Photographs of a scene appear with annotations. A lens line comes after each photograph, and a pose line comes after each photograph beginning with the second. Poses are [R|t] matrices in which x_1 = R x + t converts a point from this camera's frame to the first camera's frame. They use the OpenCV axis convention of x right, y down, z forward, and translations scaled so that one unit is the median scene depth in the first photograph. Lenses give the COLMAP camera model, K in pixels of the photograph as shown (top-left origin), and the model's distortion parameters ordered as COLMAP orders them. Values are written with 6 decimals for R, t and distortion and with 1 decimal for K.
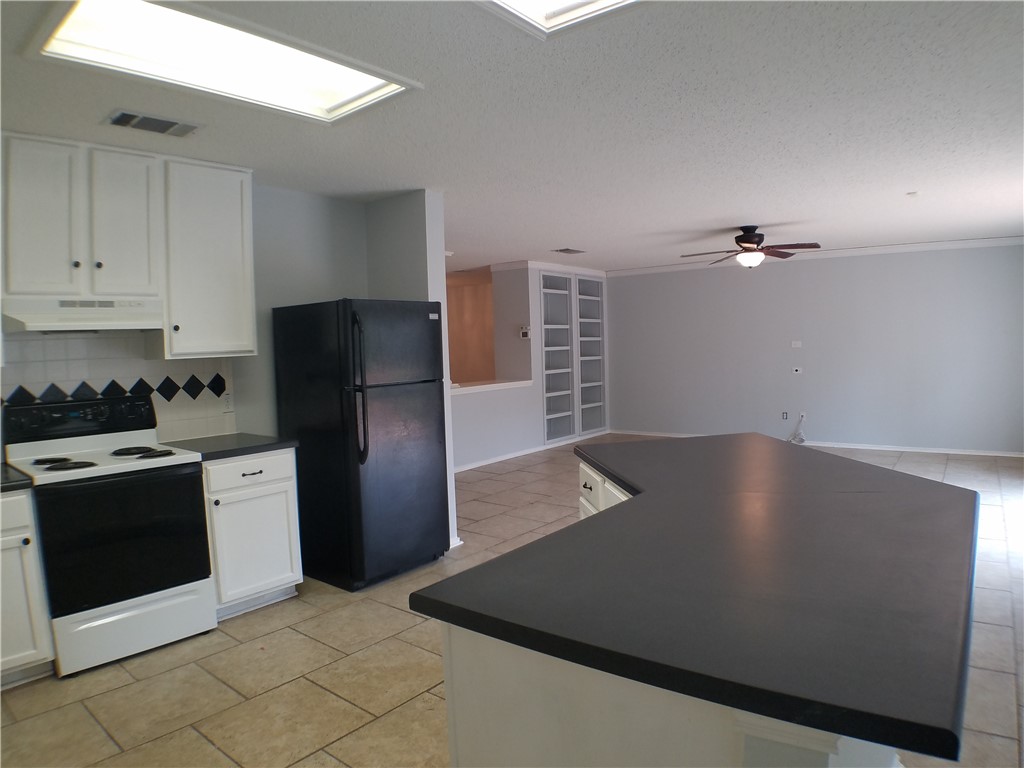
lens RADIAL K [[630.8, 0, 511.7], [0, 630.8, 371.0], [0, 0, 1]] dist [-0.129980, 0.000113]
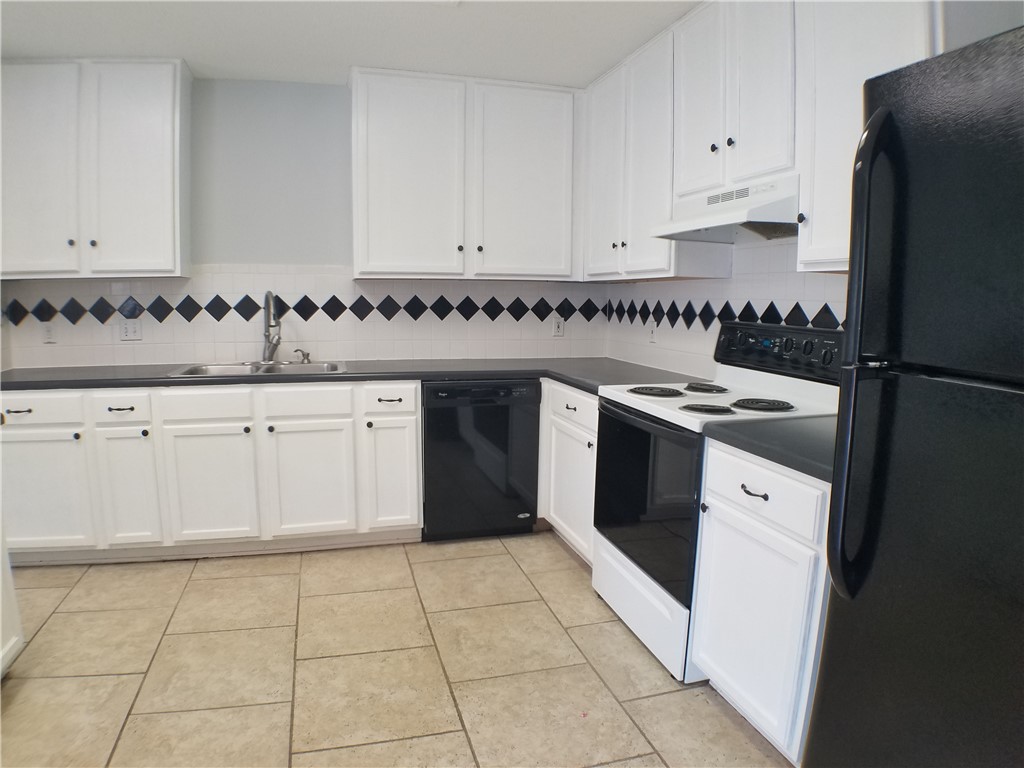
lens RADIAL K [[636.9, 0, 513.1], [0, 636.9, 388.6], [0, 0, 1]] dist [-0.130760, 0.003121]
pose [[-0.568539, 0.144034, -0.809949, 0.117016], [-0.029021, 0.980429, 0.194721, -0.017224], [0.822144, 0.134212, -0.553233, 1.189051]]
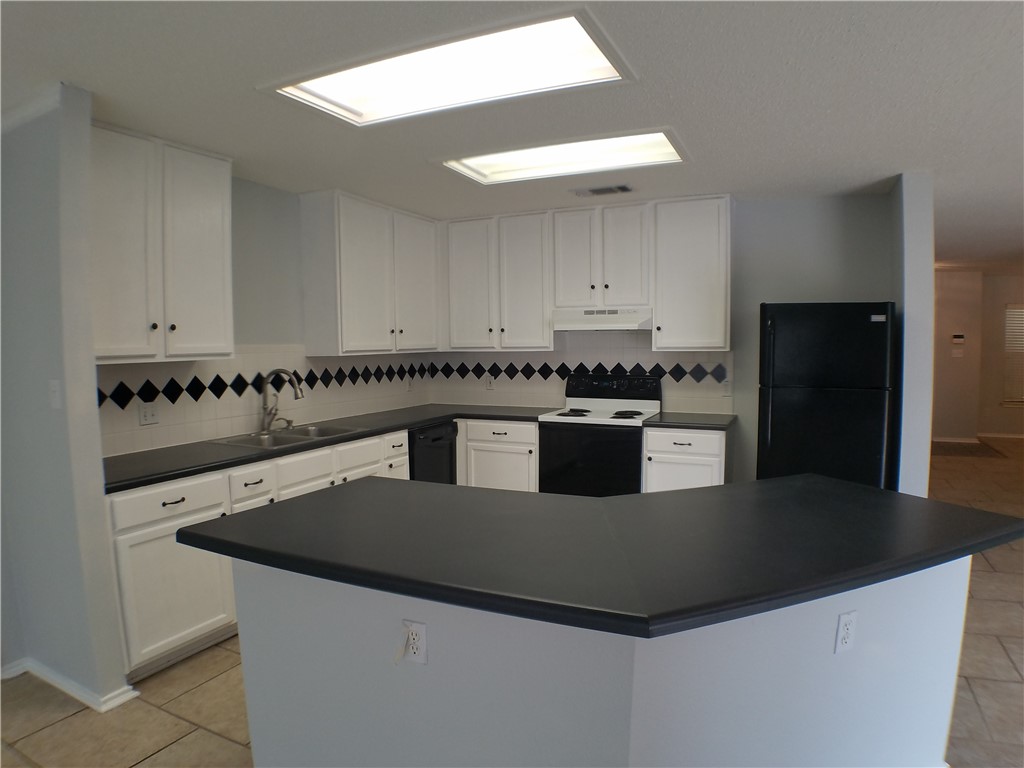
lens RADIAL K [[636.9, 0, 513.1], [0, 636.9, 388.6], [0, 0, 1]] dist [-0.130760, 0.003121]
pose [[0.238717, 0.103067, -0.965604, 0.796516], [-0.041607, 0.994524, 0.095868, -0.062497], [0.970198, 0.017290, 0.241698, 0.364461]]
